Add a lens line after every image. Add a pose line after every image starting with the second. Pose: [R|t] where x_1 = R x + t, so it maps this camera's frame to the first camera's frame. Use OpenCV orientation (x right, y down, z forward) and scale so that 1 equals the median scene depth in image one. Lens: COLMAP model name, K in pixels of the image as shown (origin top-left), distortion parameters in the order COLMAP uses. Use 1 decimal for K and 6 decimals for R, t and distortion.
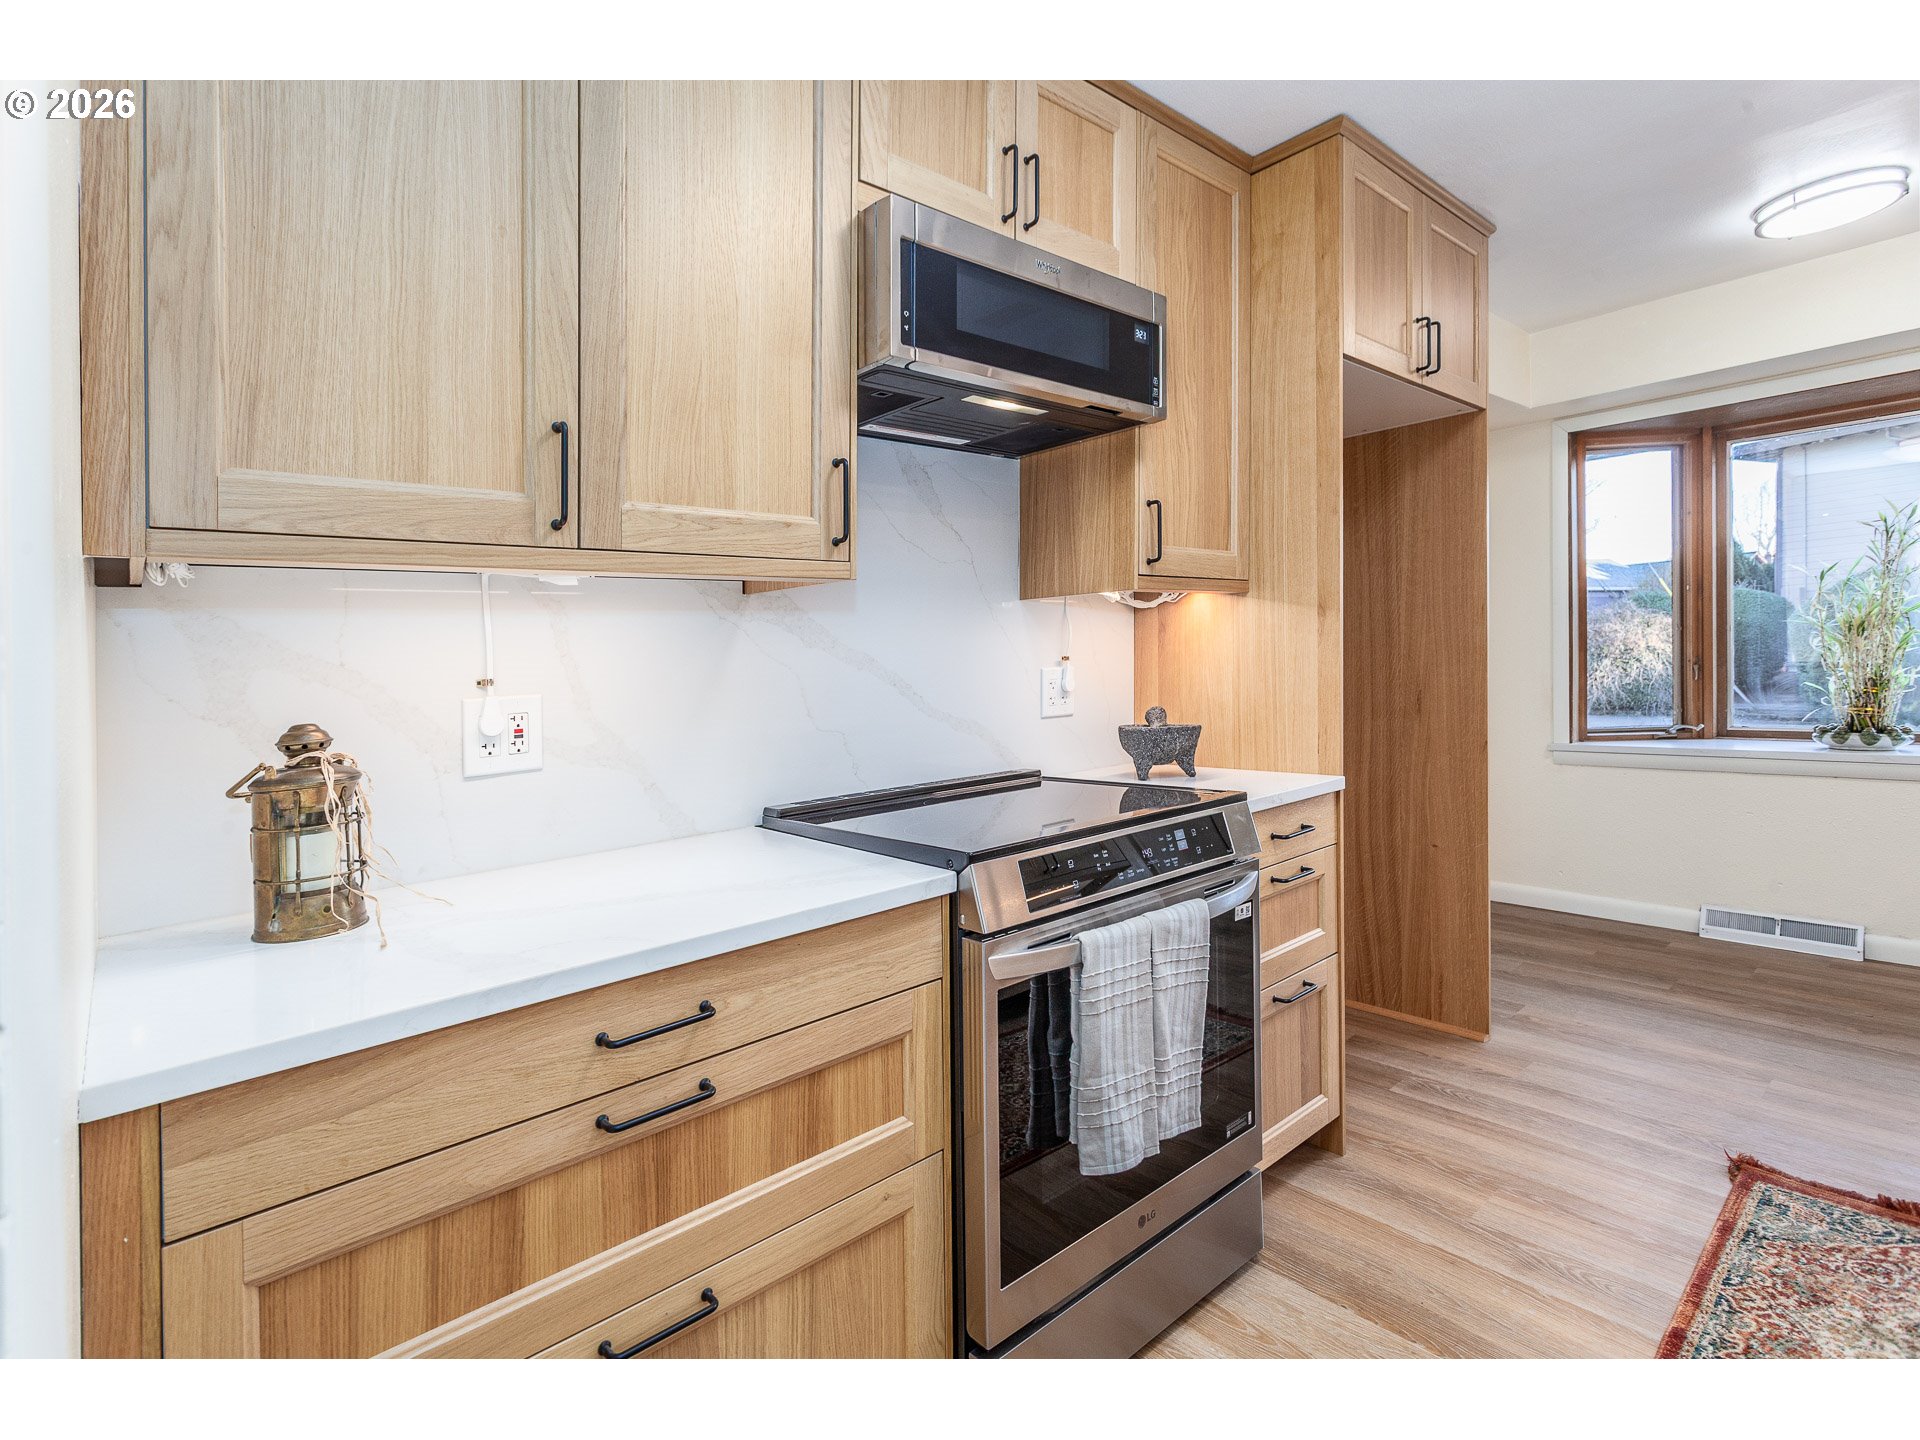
lens RADIAL K [[913.4, 0, 958.2], [0, 913.4, 692.7], [0, 0, 1]] dist [-0.002258, 0.001727]
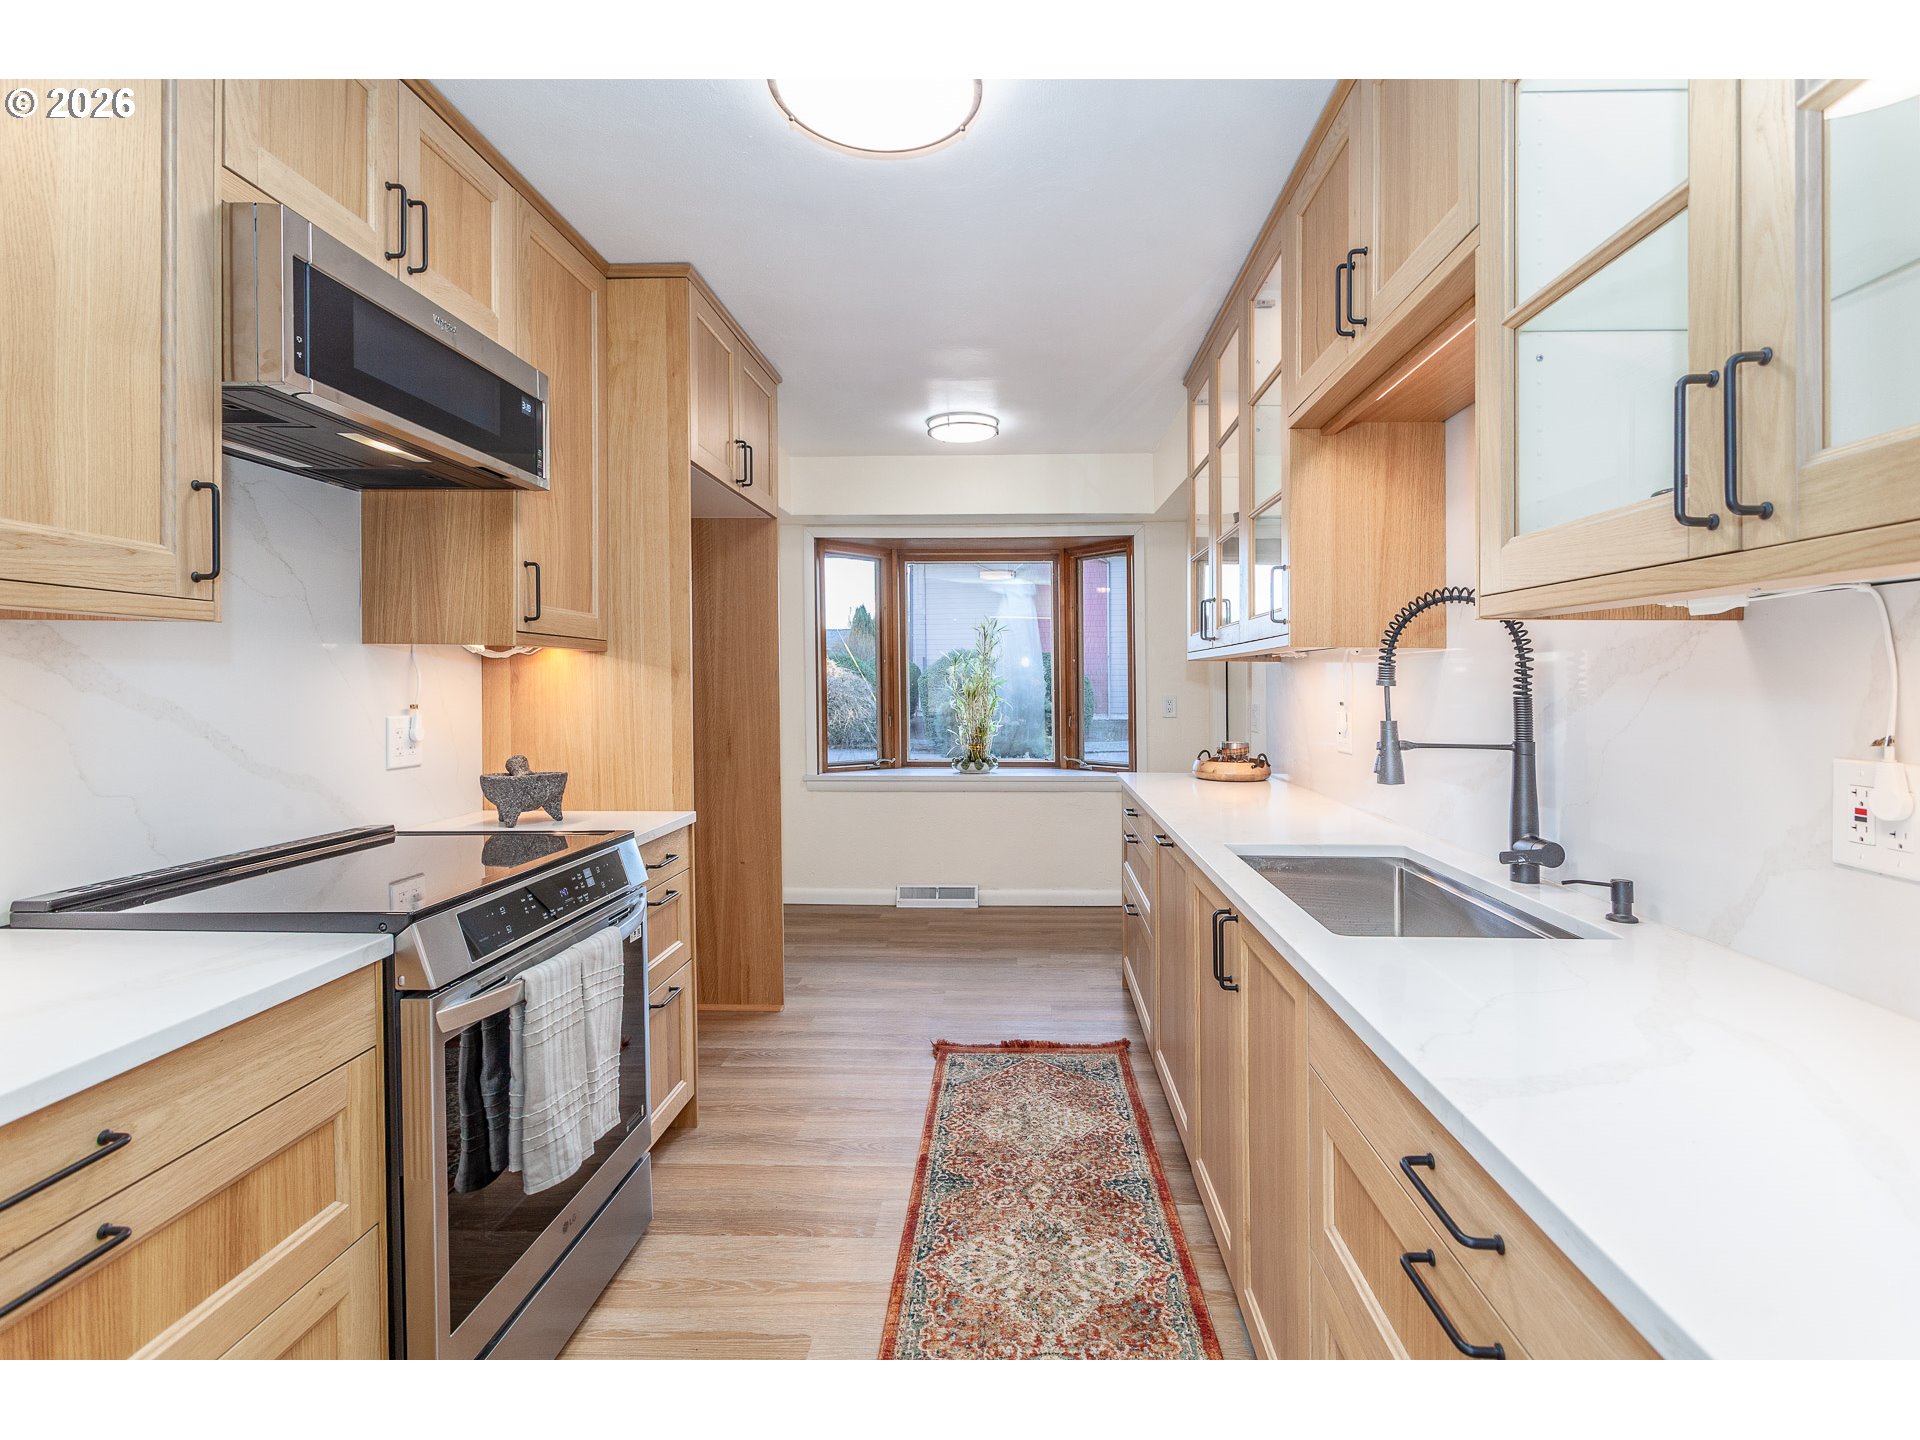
lens RADIAL K [[913.4, 0, 958.2], [0, 913.4, 692.7], [0, 0, 1]] dist [-0.002258, 0.001727]
pose [[0.694153, 0.028303, 0.719271, -0.205533], [-0.002183, 0.999305, -0.037215, -0.020773], [-0.719824, 0.024263, 0.693732, -0.092266]]
